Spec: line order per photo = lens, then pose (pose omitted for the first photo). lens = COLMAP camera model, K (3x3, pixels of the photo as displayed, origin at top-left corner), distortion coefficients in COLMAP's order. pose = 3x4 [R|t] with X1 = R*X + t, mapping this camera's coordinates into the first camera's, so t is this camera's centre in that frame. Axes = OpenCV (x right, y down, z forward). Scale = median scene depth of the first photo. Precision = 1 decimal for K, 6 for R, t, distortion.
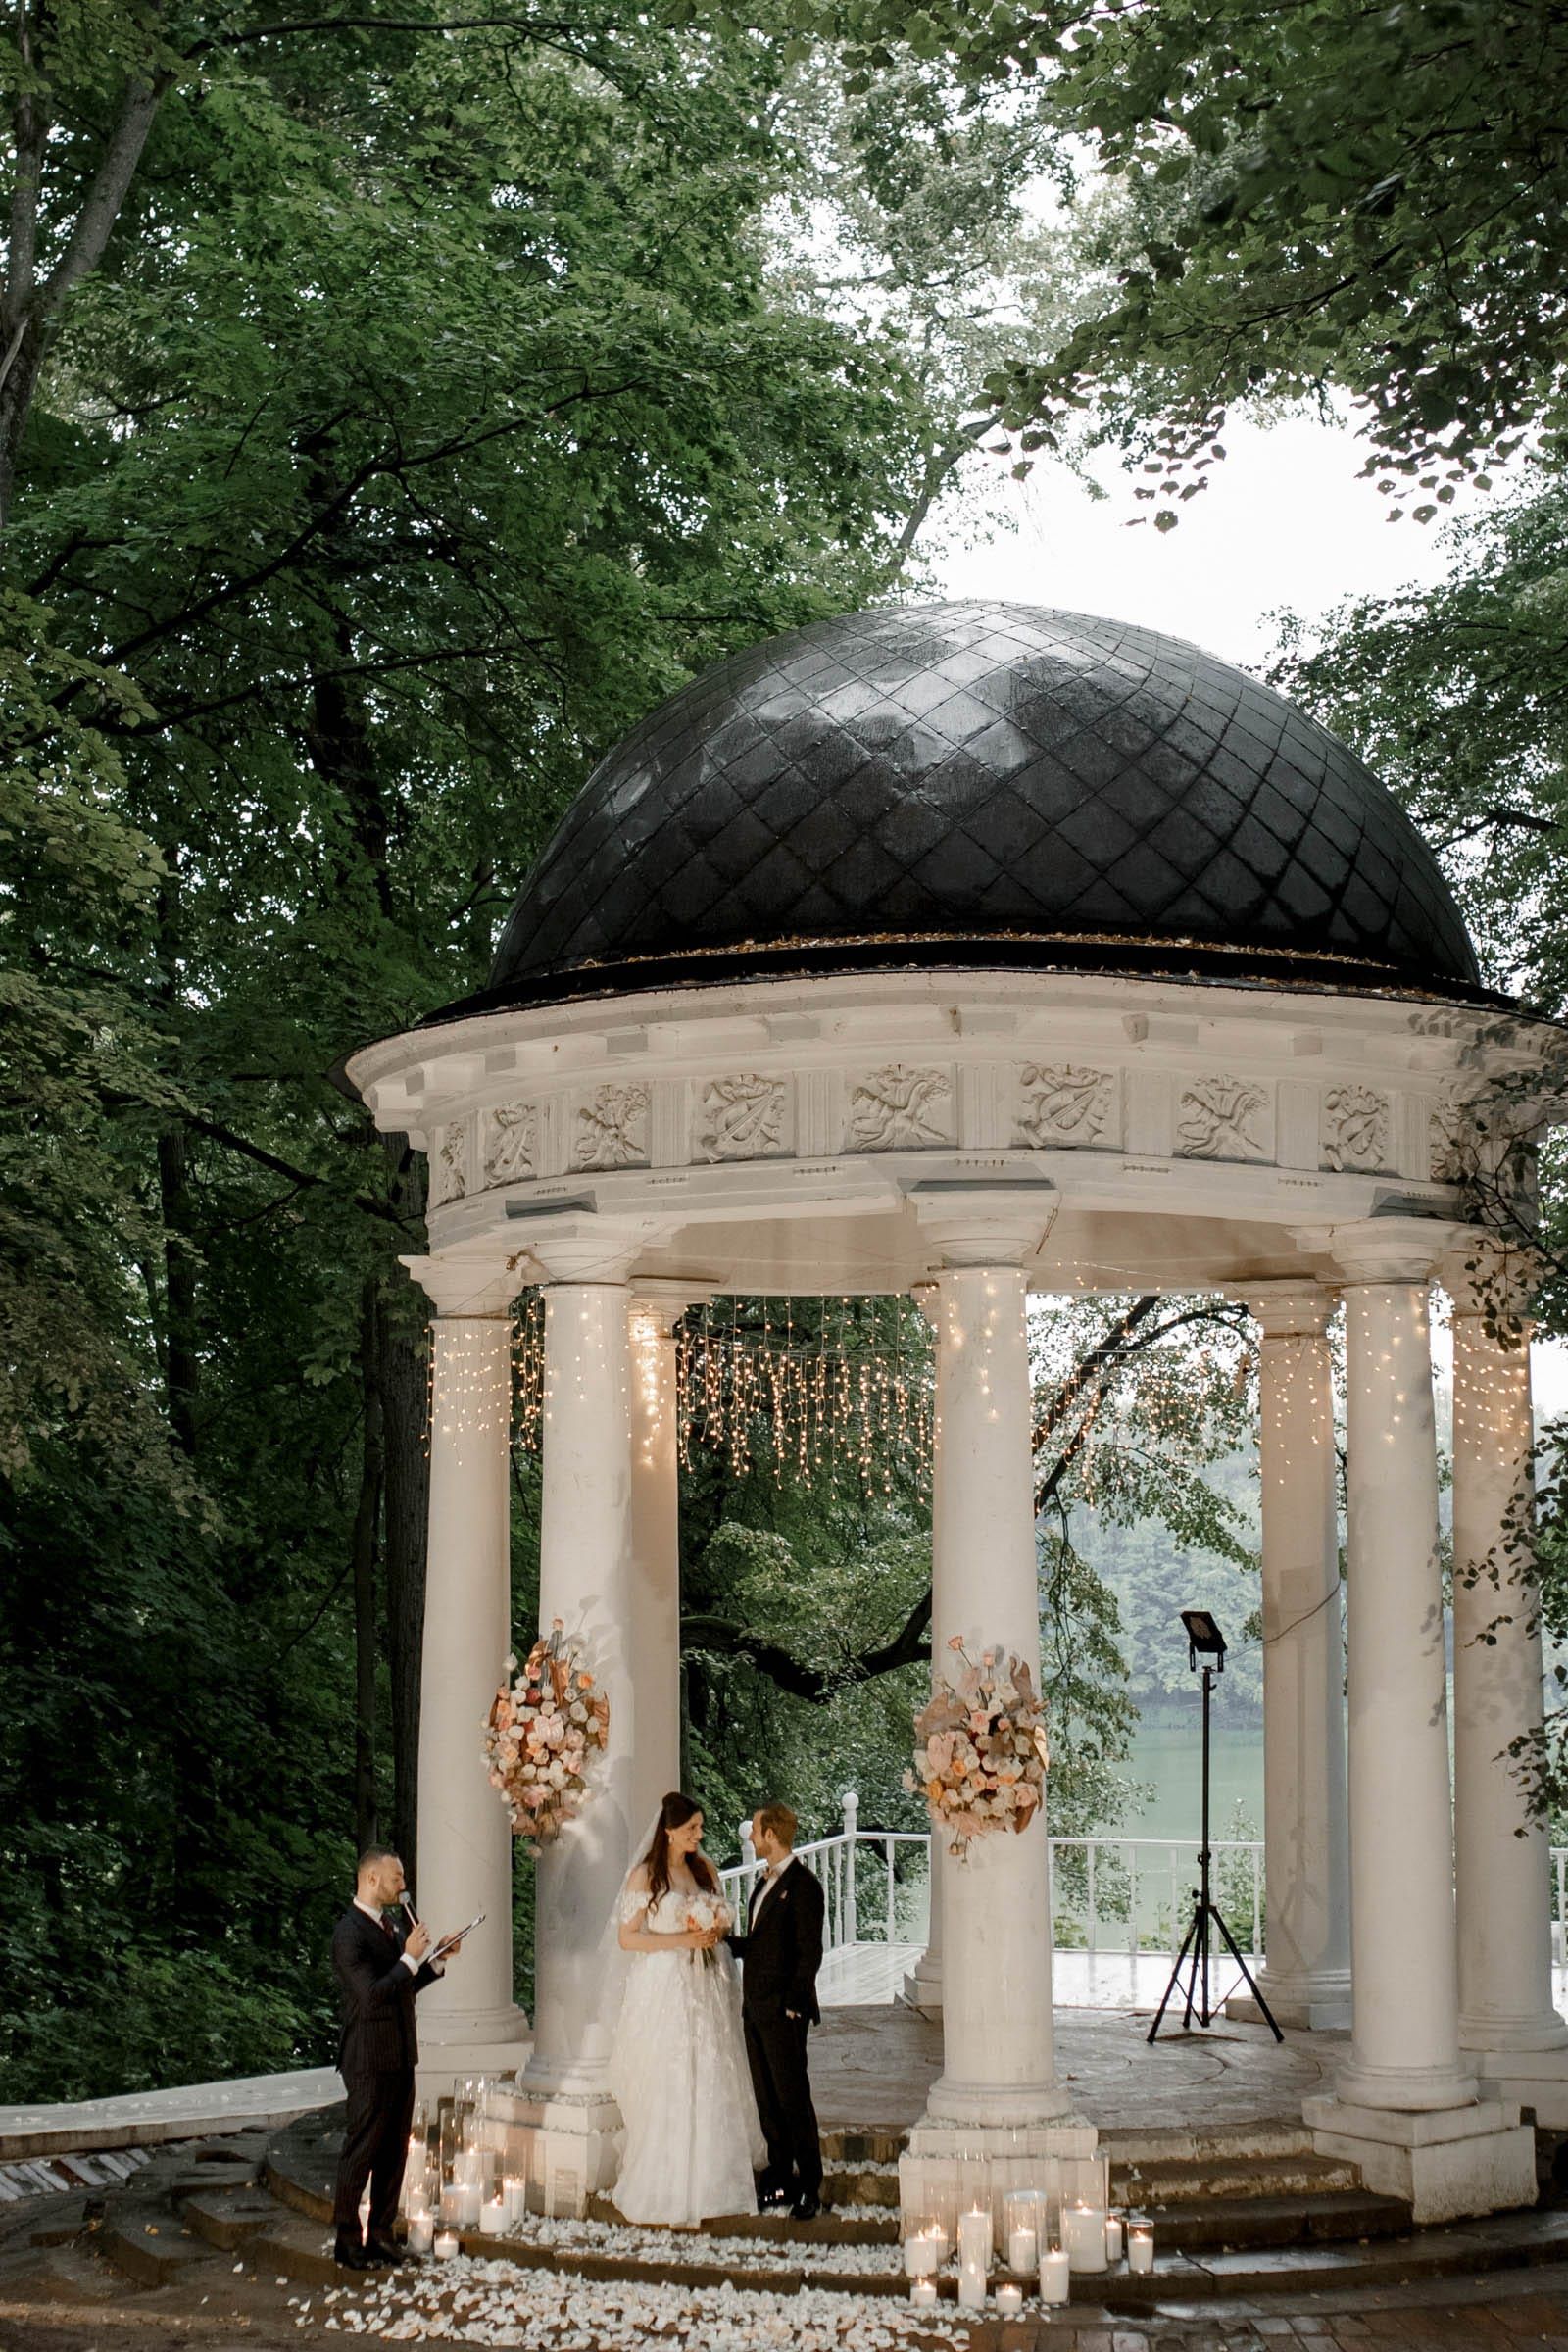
lens RADIAL K [[3753.6, 0, 716.2], [0, 3753.6, 1182.7], [0, 0, 1]] dist [-0.040826, 0.003111]
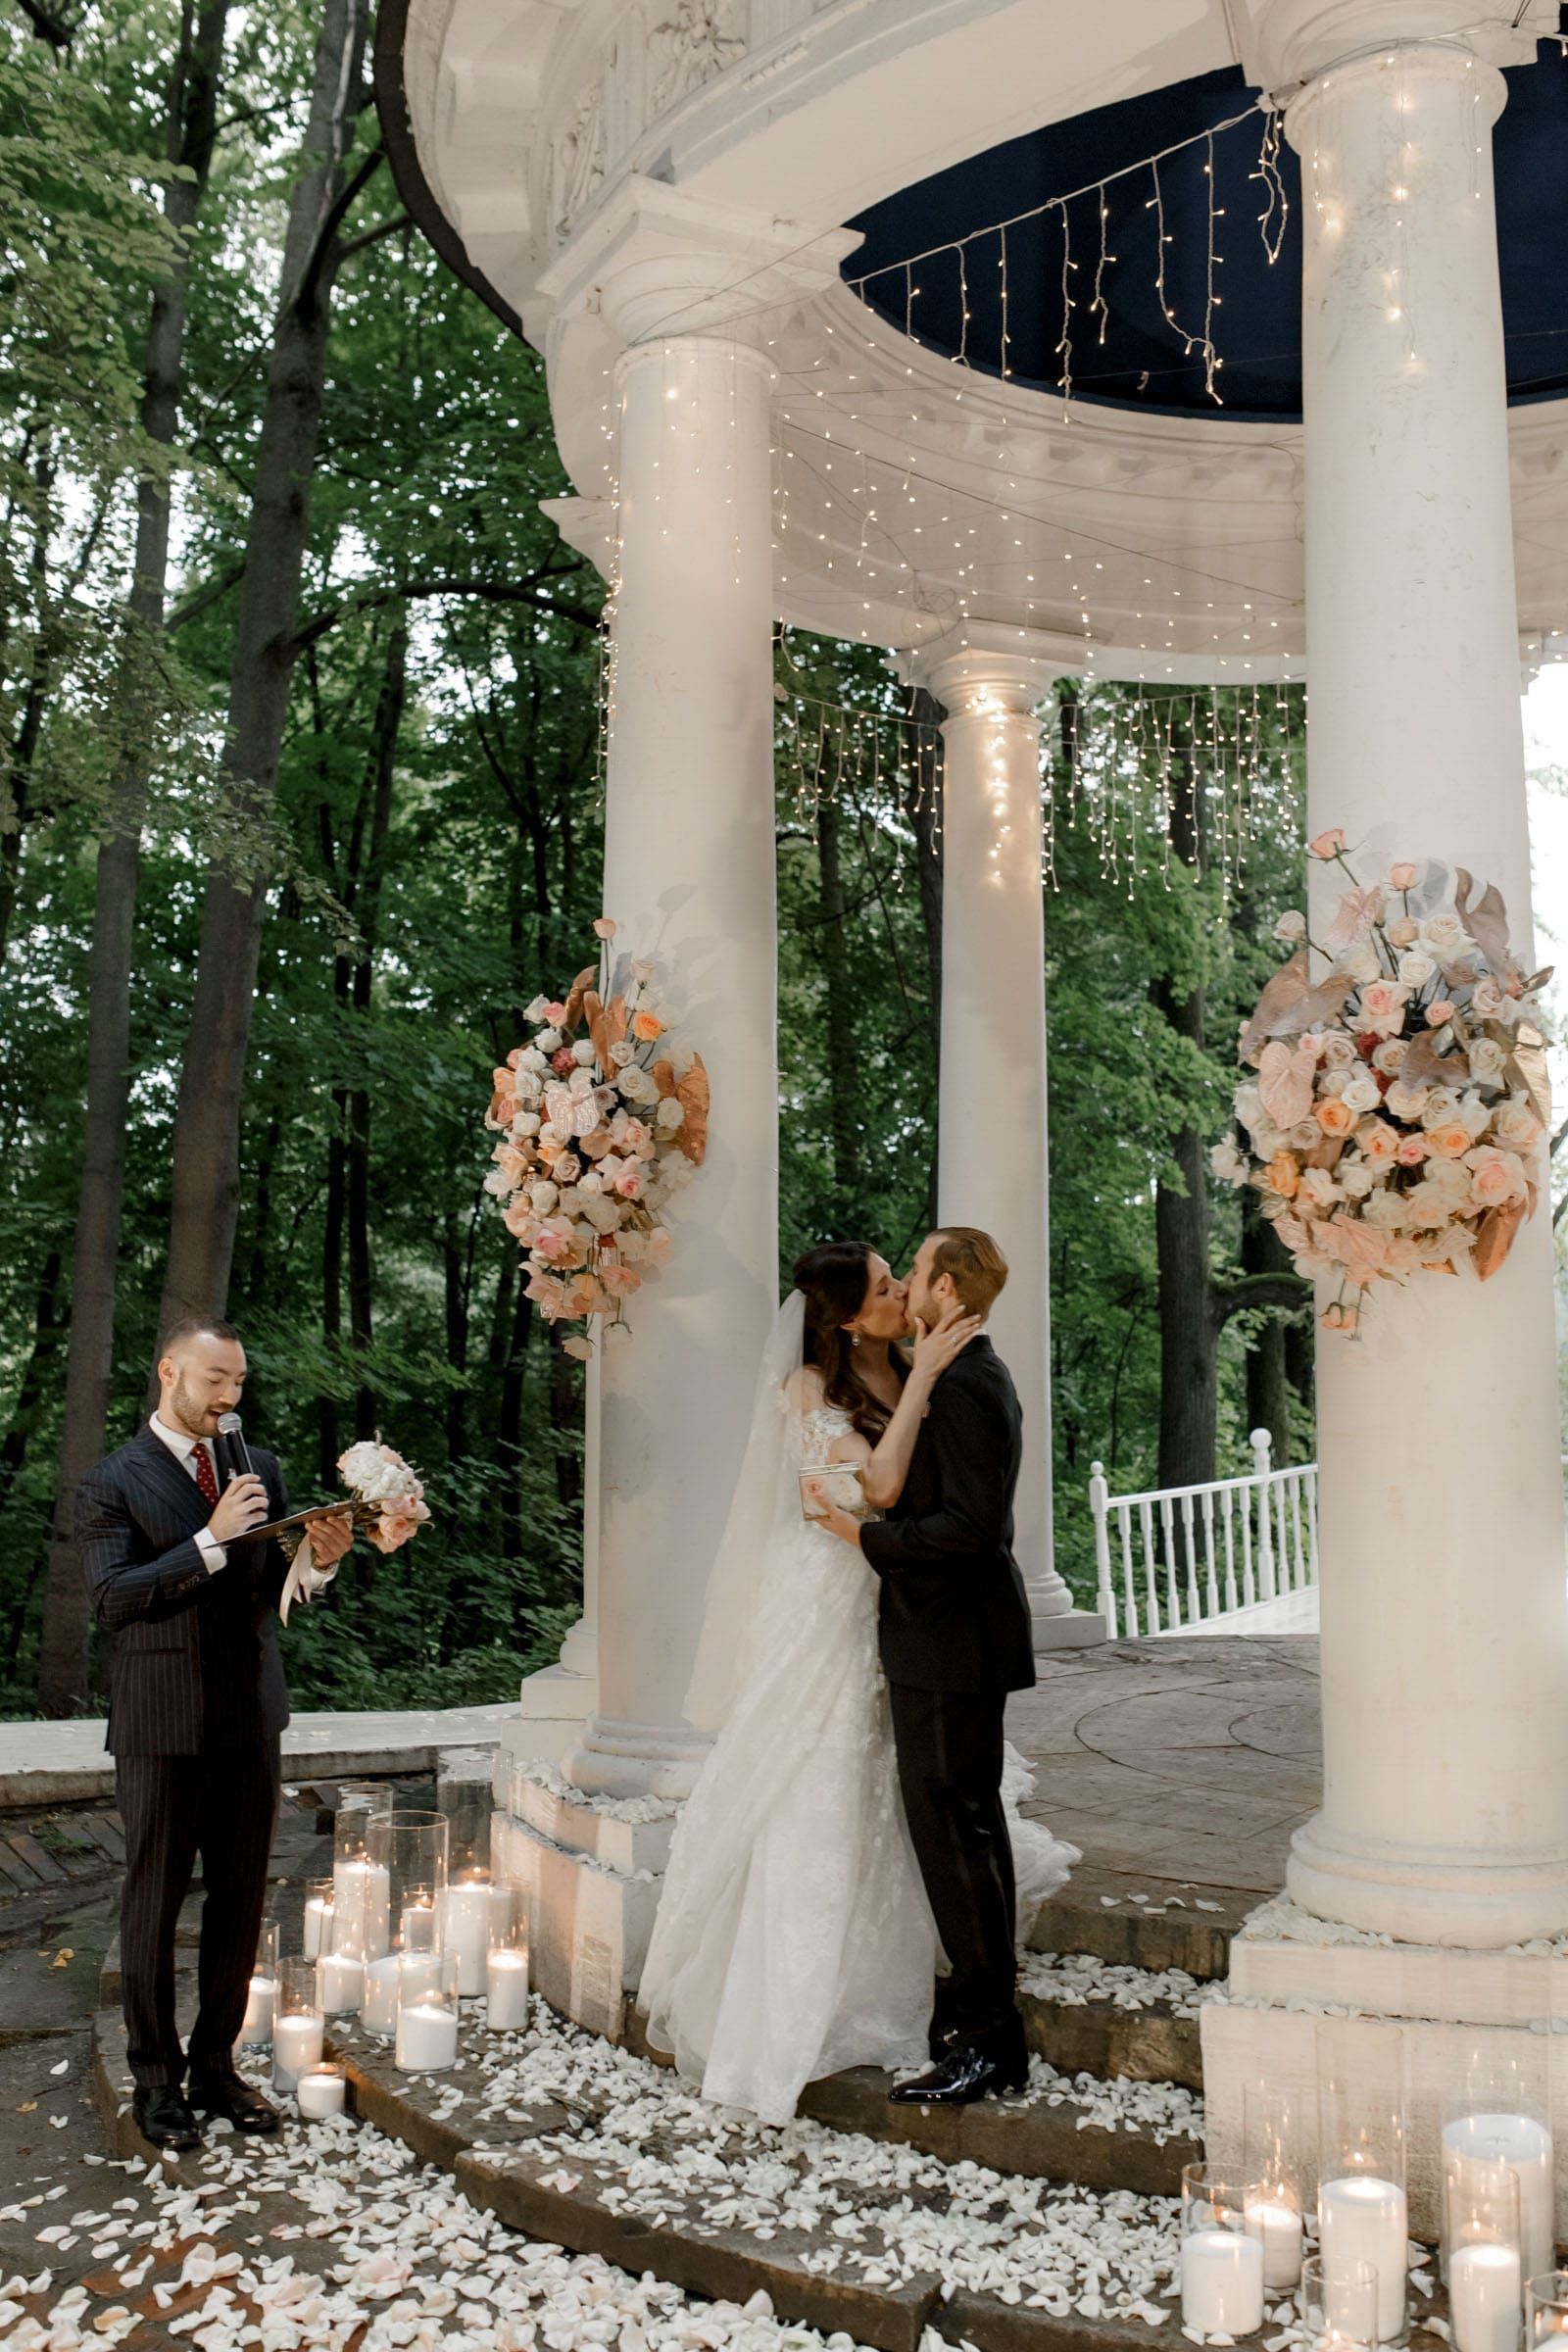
lens RADIAL K [[2309.4, 0, 776.2], [0, 2309.4, 1195.6], [0, 0, 1]] dist [-0.087461, 0.133405]
pose [[0.966518, -0.013253, -0.256255, 0.067873], [0.023625, 0.999020, 0.037440, 0.148171], [0.255508, -0.042240, 0.965884, 0.702425]]
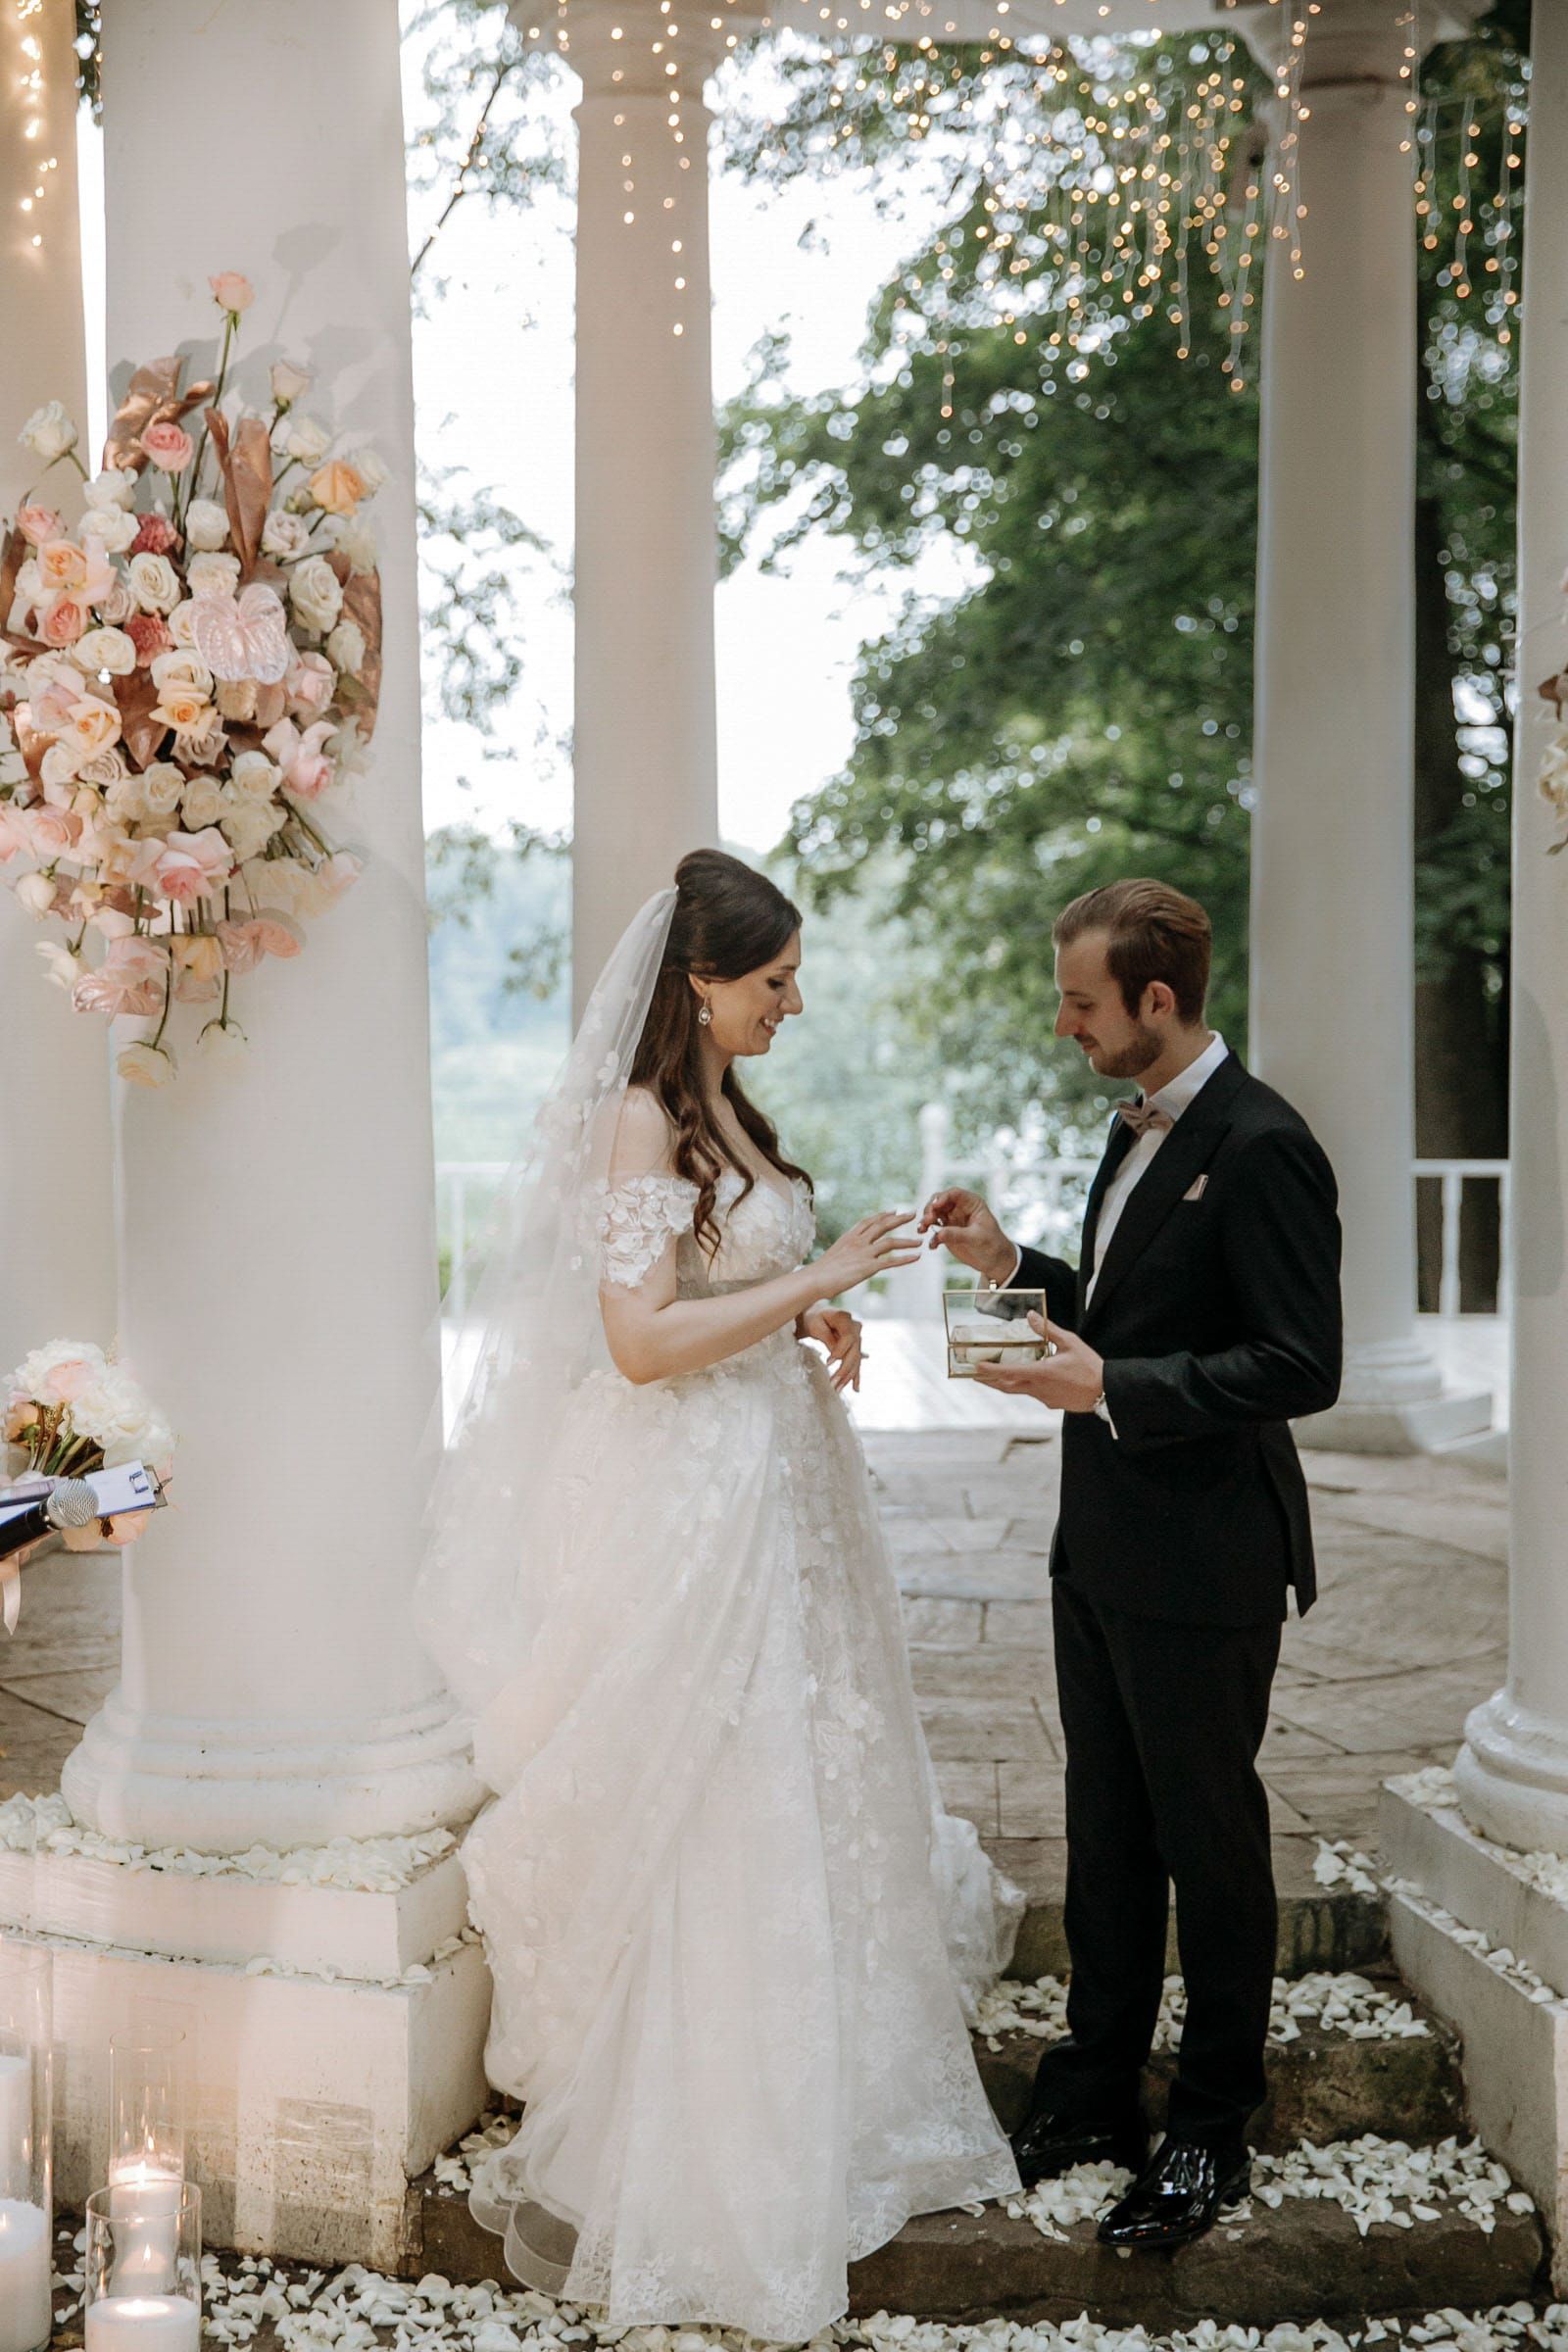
lens RADIAL K [[3242.0, 0, 788.2], [0, 3242.0, 1205.1], [0, 0, 1]] dist [0.120542, -0.027756]
pose [[0.929457, -0.027934, 0.367871, -0.100308], [-0.034390, 0.986228, 0.161778, 0.148886], [-0.367324, -0.163017, 0.915696, 0.758728]]
